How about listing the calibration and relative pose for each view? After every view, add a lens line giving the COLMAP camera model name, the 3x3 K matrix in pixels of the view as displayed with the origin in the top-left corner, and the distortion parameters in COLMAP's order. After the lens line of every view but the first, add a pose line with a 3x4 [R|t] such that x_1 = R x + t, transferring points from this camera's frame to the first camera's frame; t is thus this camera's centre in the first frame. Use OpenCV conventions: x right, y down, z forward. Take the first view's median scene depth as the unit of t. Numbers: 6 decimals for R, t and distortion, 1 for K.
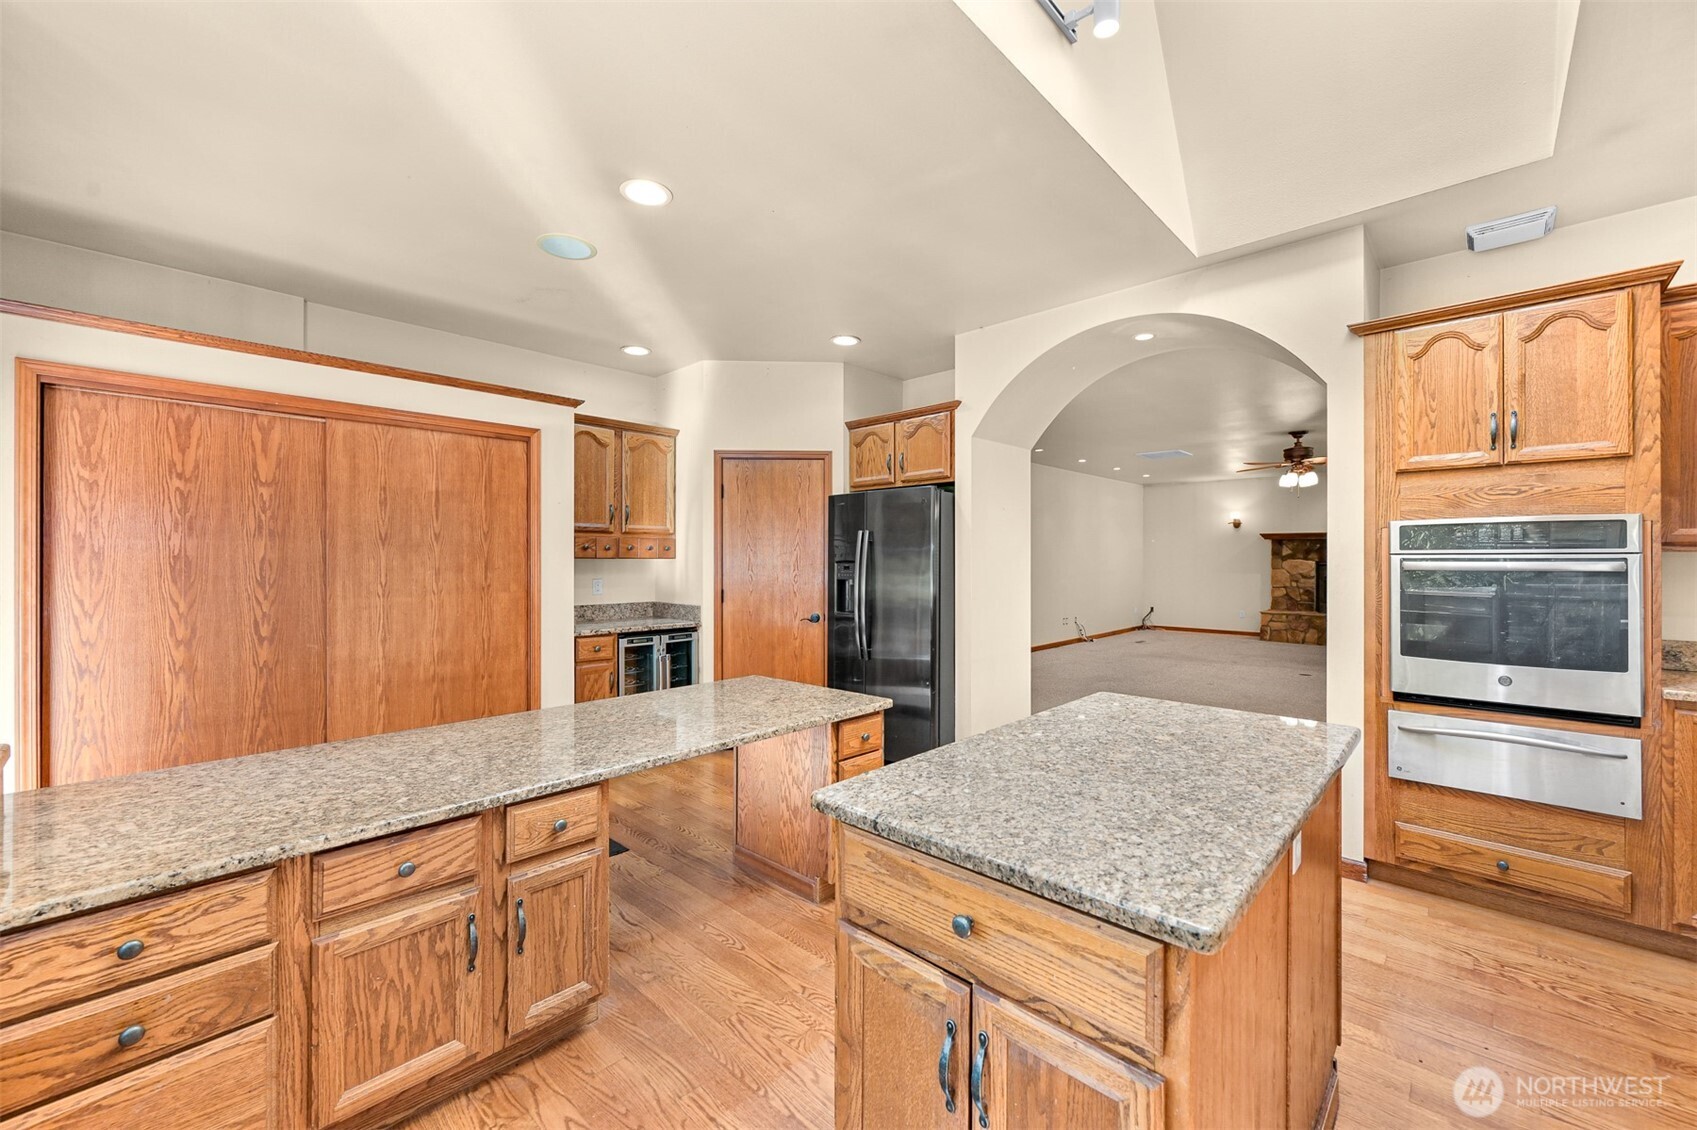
lens RADIAL K [[669.8, 0, 855.2], [0, 669.8, 557.9], [0, 0, 1]] dist [0.000958, 0.000444]
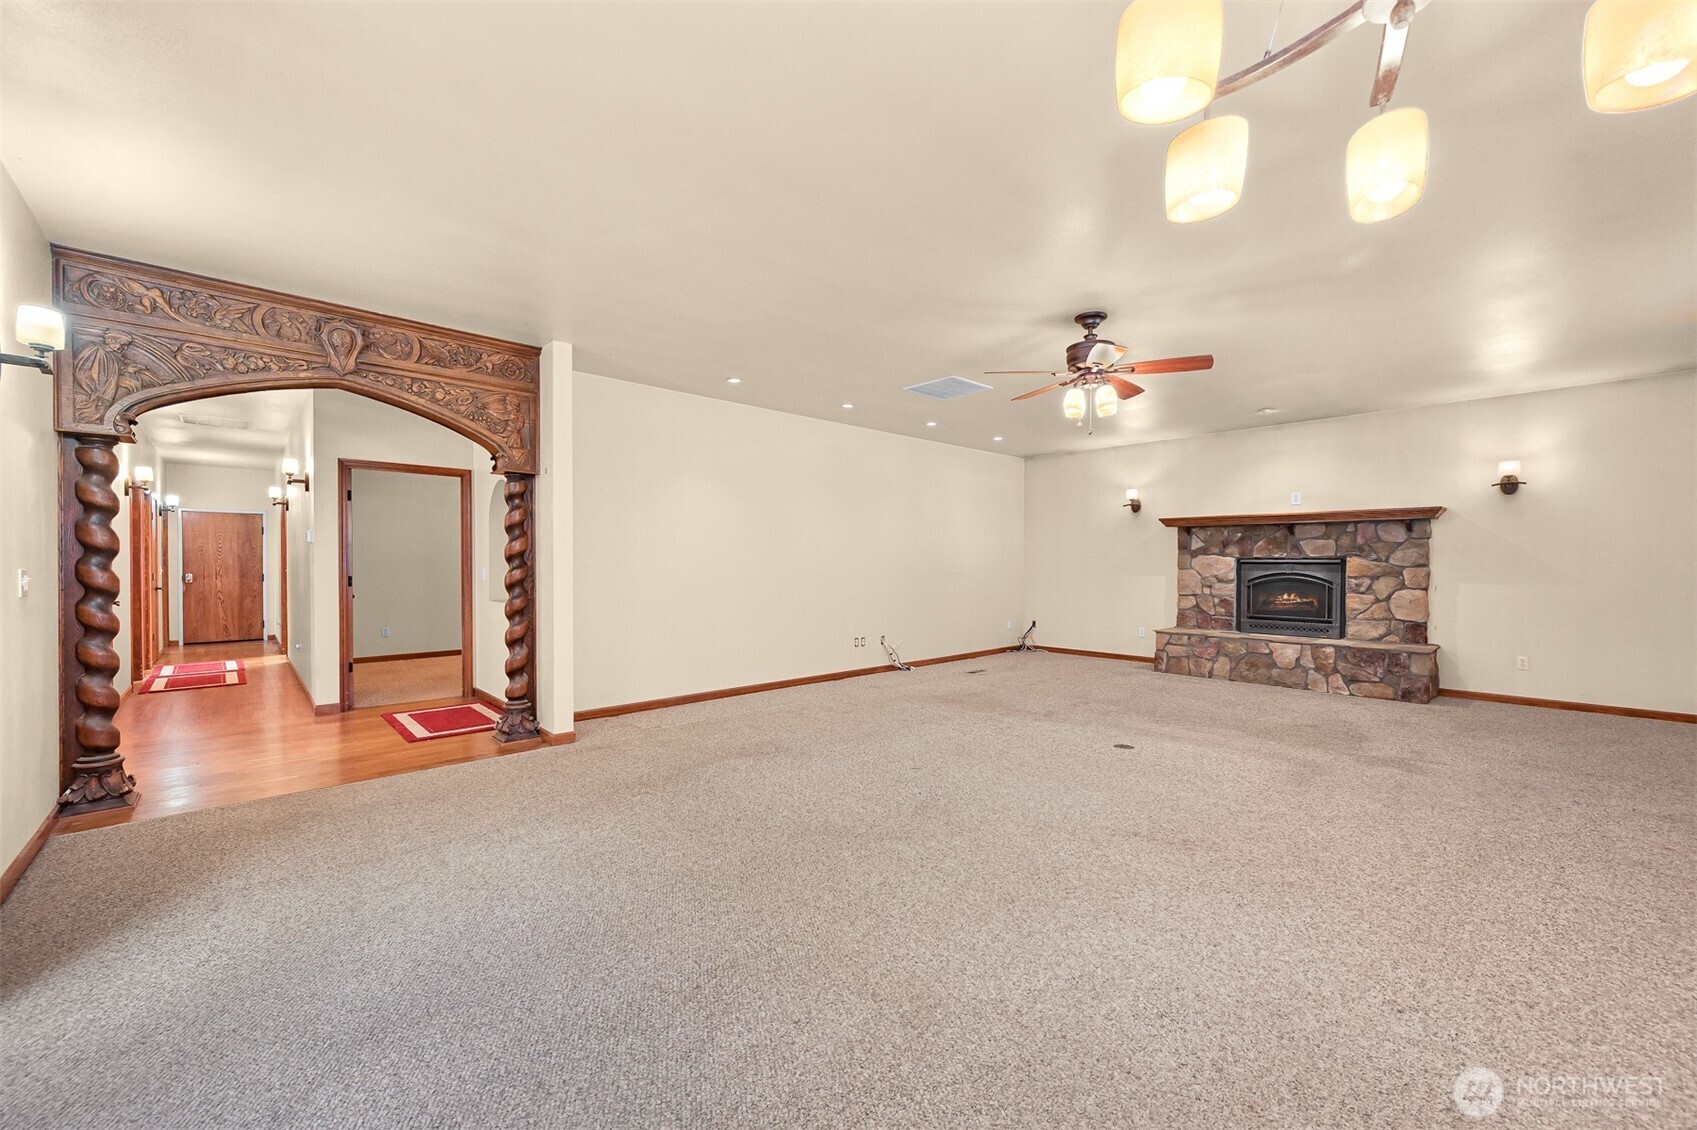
lens RADIAL K [[669.8, 0, 843.3], [0, 669.8, 570.6], [0, 0, 1]] dist [0.000958, 0.000444]
pose [[0.998156, 0.001751, -0.060677, 0.317700], [-0.000957, 0.999914, 0.013111, 0.009235], [0.060695, -0.013029, 0.998071, 0.279817]]
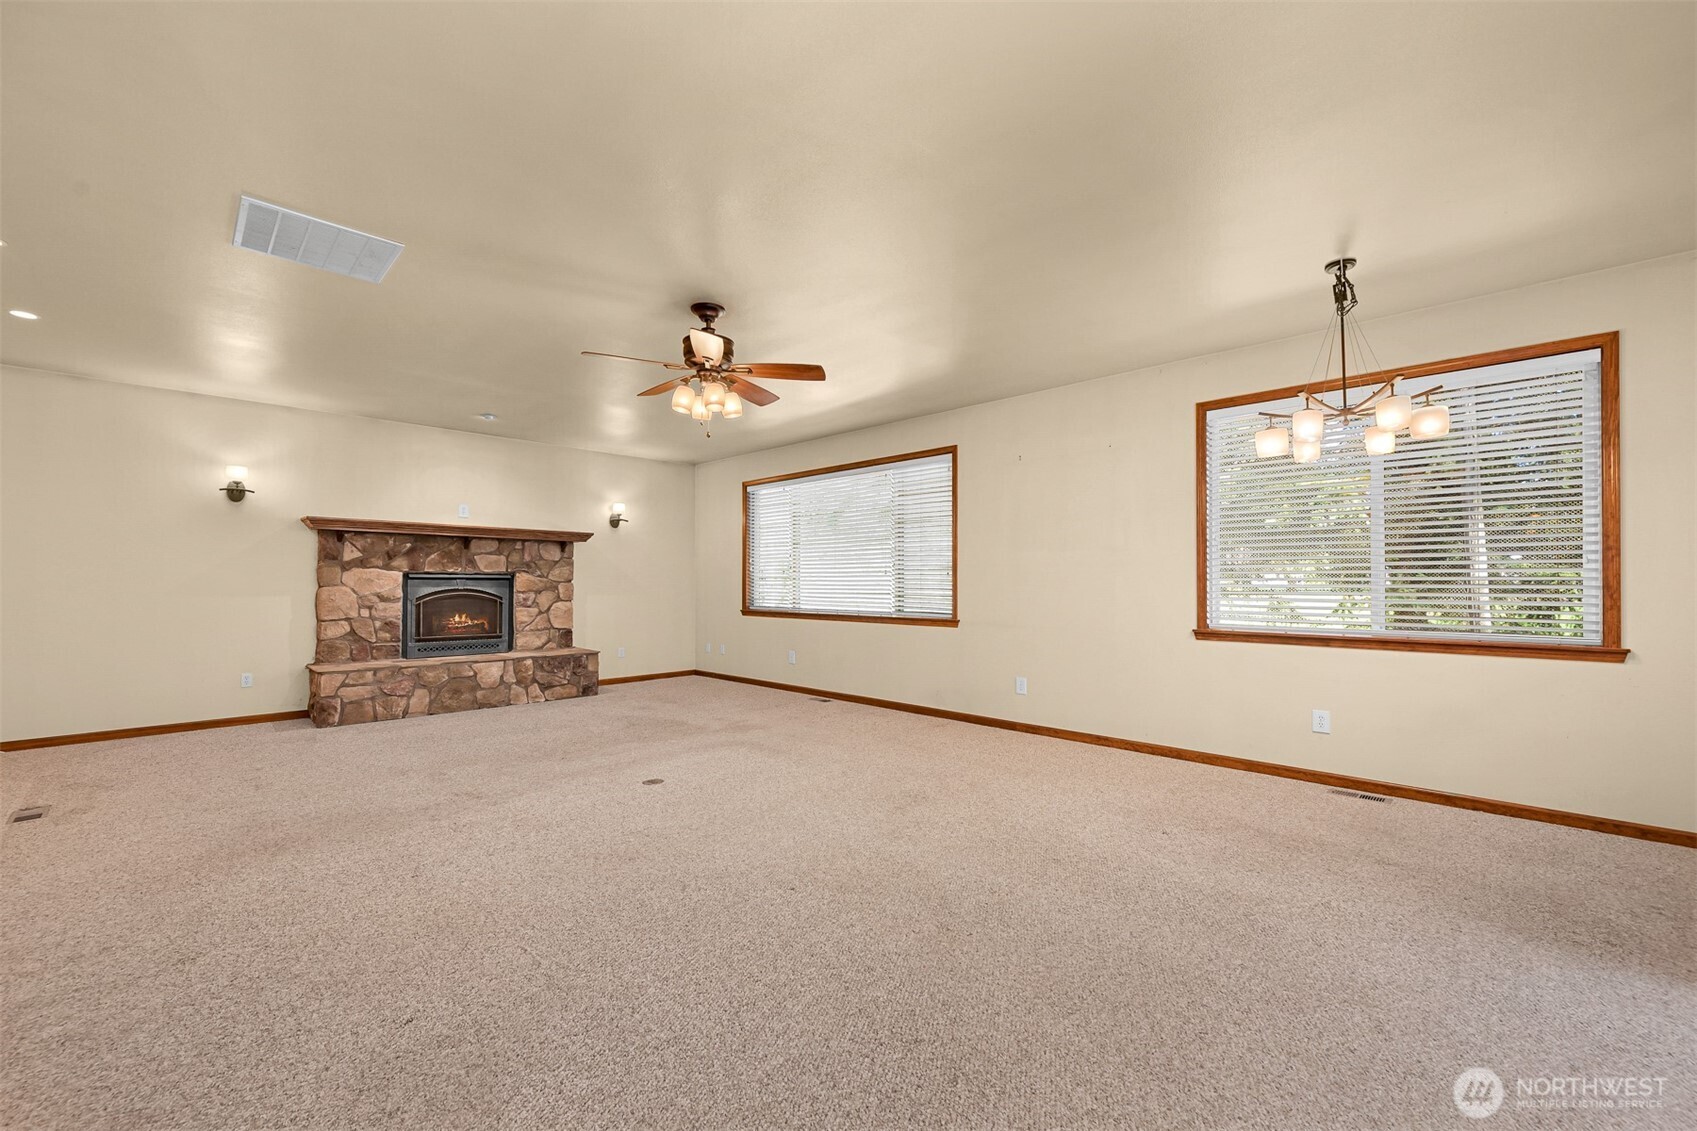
lens RADIAL K [[669.8, 0, 878.2], [0, 669.8, 572.2], [0, 0, 1]] dist [0.000958, 0.000444]
pose [[-0.011708, 0.013628, 0.999839, 0.093540], [-0.004324, 0.999897, -0.013680, 0.011045], [-0.999922, -0.004483, -0.011648, 0.576464]]
